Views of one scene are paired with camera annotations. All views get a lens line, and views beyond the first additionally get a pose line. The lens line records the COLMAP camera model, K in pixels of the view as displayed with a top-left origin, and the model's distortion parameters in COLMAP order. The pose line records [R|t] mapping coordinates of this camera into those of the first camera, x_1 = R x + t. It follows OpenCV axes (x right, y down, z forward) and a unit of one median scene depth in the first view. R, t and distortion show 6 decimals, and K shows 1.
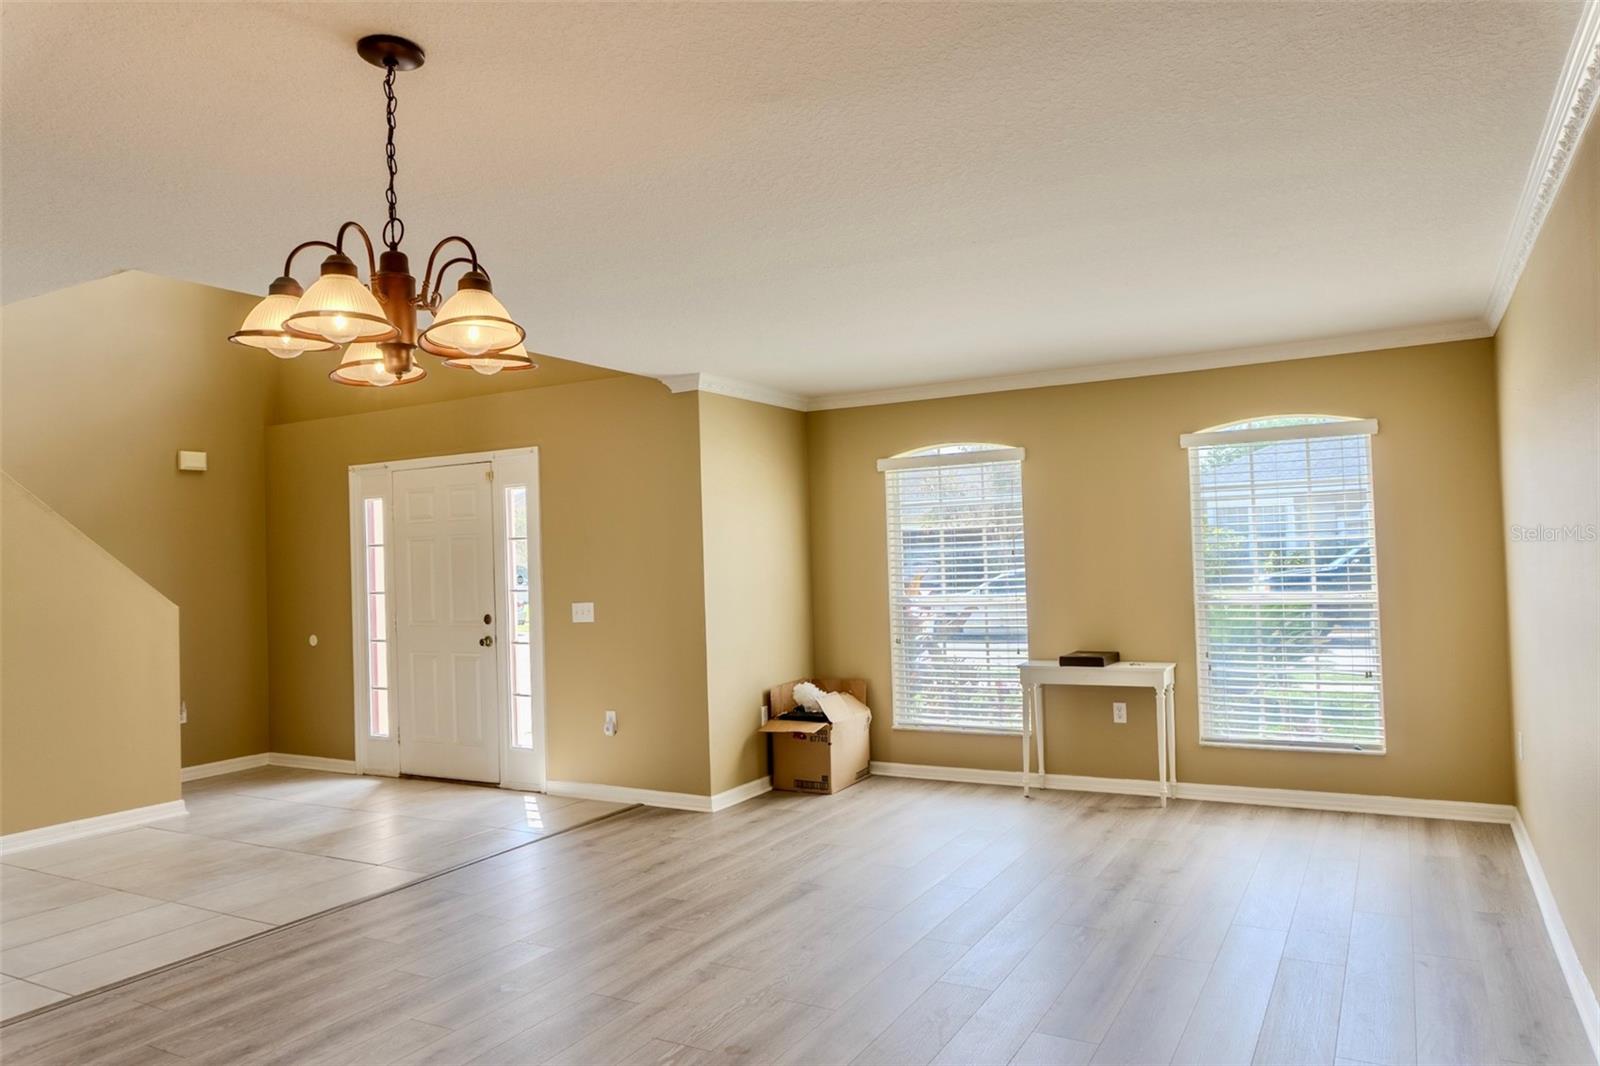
lens RADIAL K [[1072.6, 0, 800.0], [0, 1072.6, 533.0], [0, 0, 1]] dist [-0.004226, 0.000555]
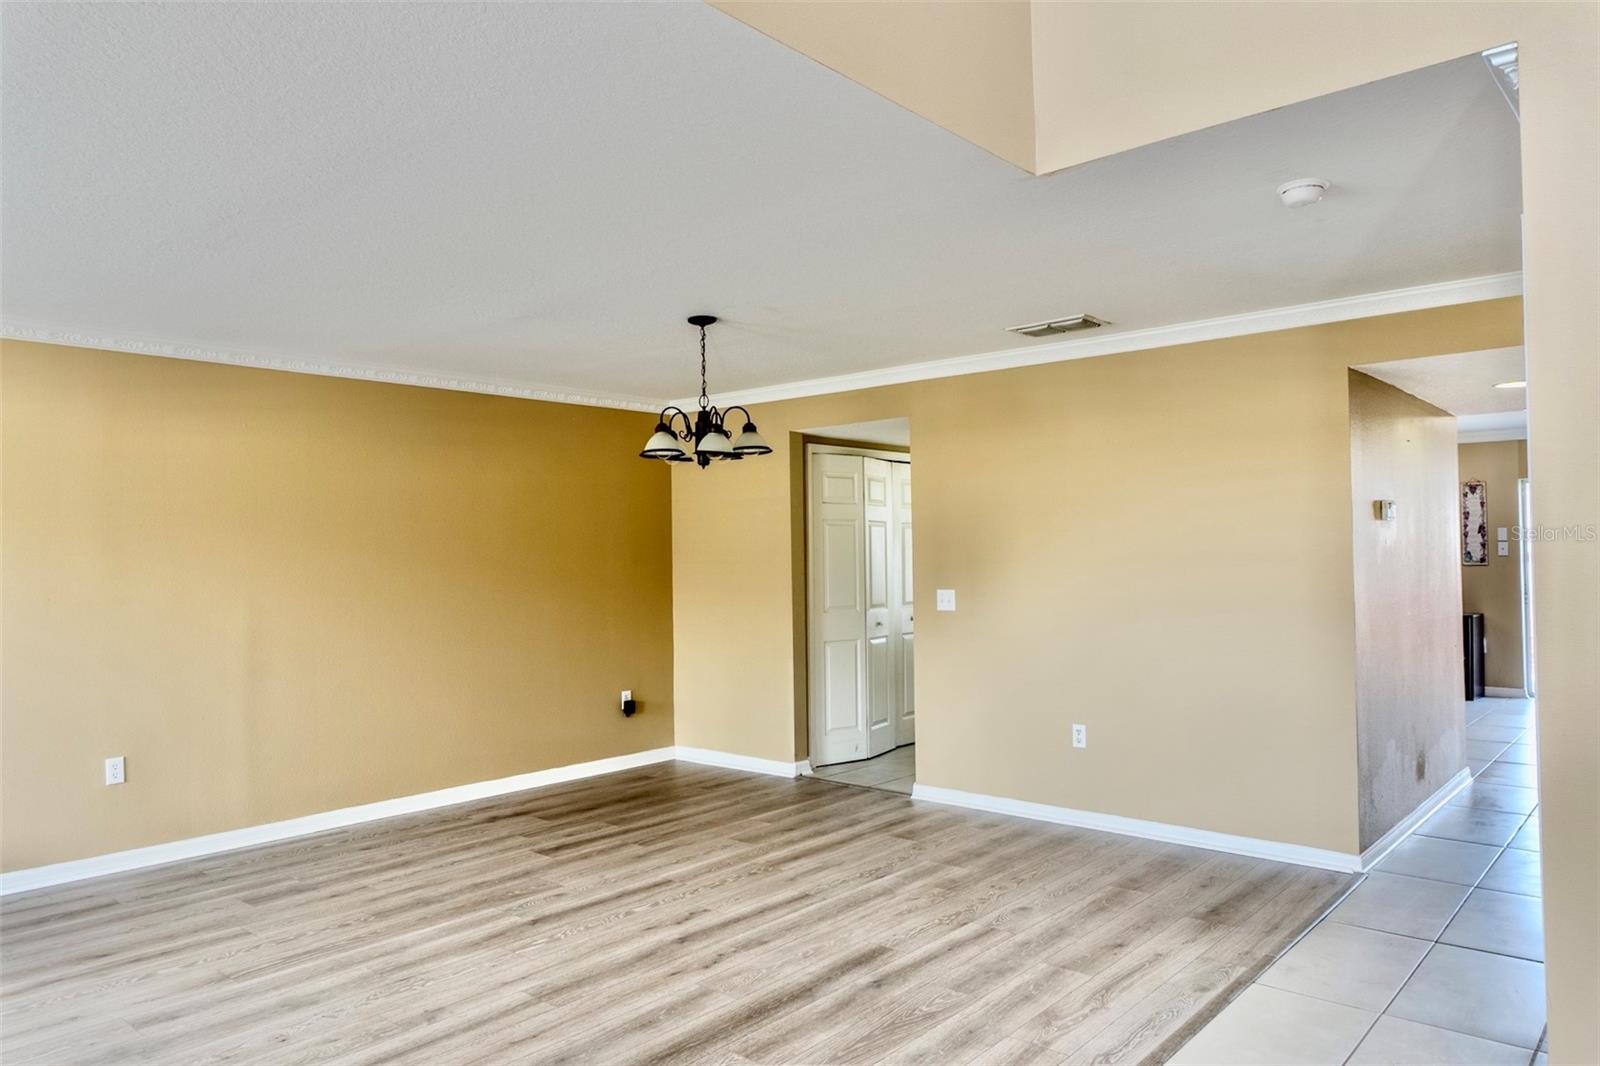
lens RADIAL K [[1072.6, 0, 800.0], [0, 1072.6, 533.0], [0, 0, 1]] dist [-0.004226, 0.000555]
pose [[-0.977640, 0.049434, 0.204392, -0.610060], [0.039952, 0.997937, -0.050262, 0.065556], [-0.206455, -0.040972, -0.977598, 1.874565]]
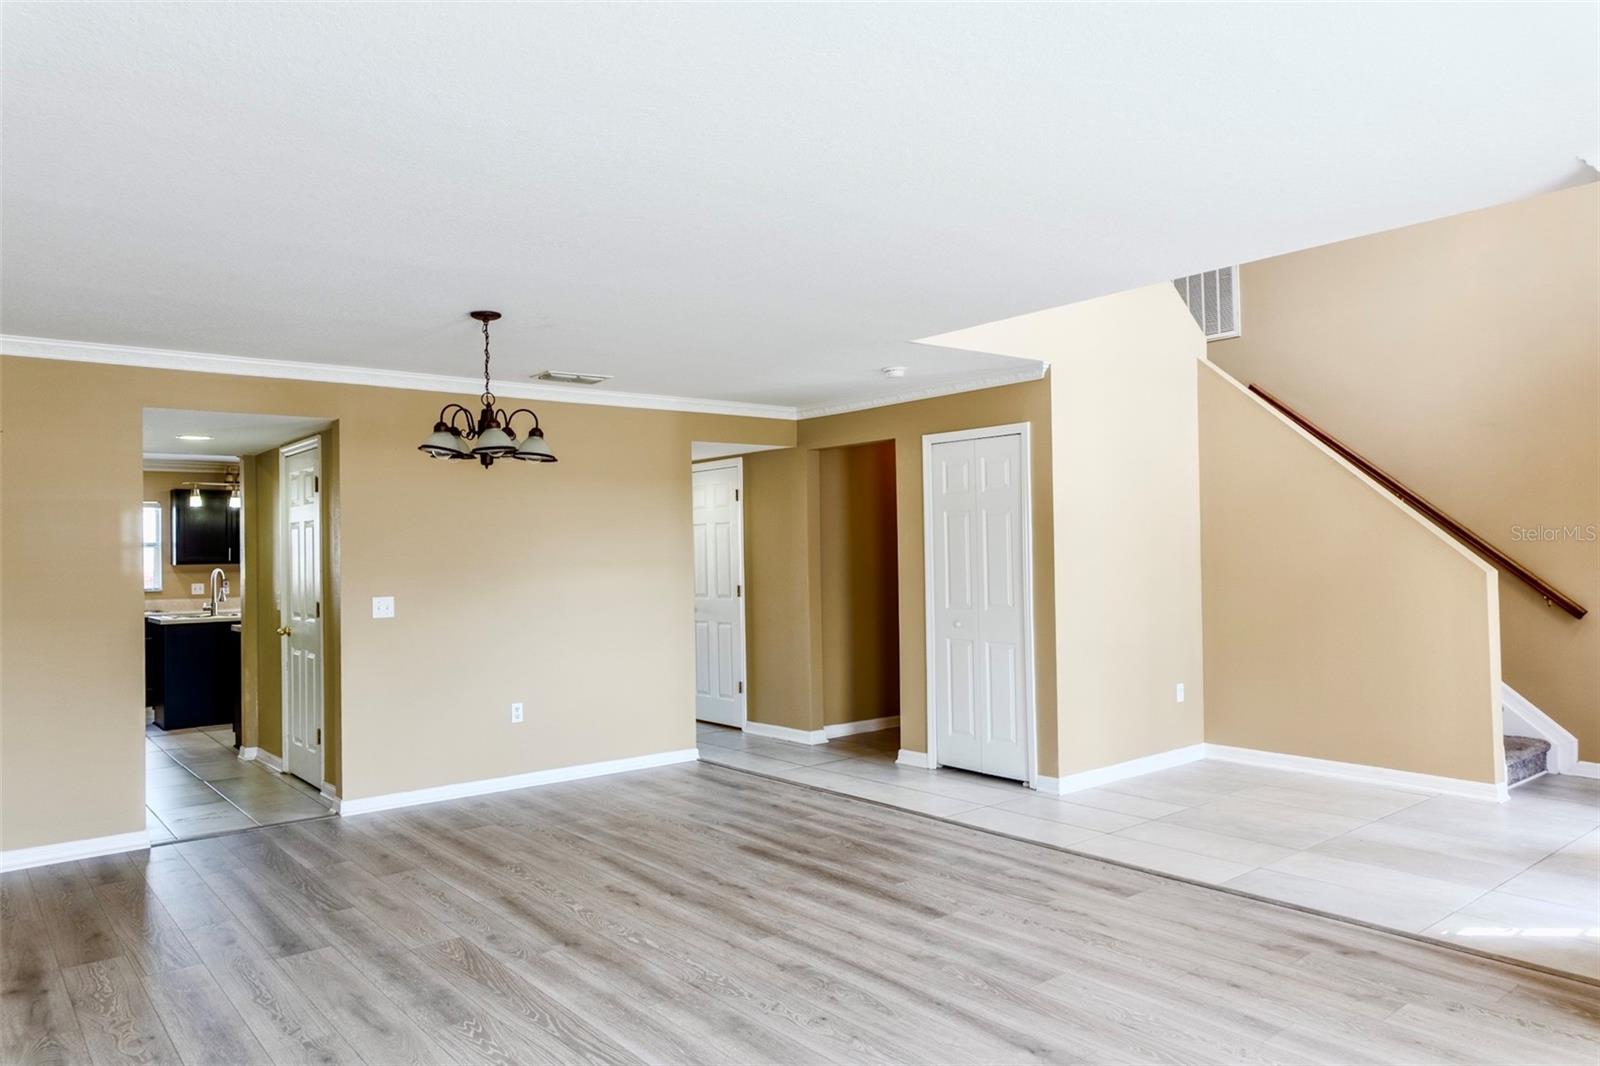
lens RADIAL K [[1072.6, 0, 800.0], [0, 1072.6, 533.0], [0, 0, 1]] dist [-0.004226, 0.000555]
pose [[-0.366346, 0.022221, -0.930213, 0.843519], [0.052269, 0.998628, 0.003270, 0.006558], [0.929010, -0.047424, -0.367004, 1.419947]]
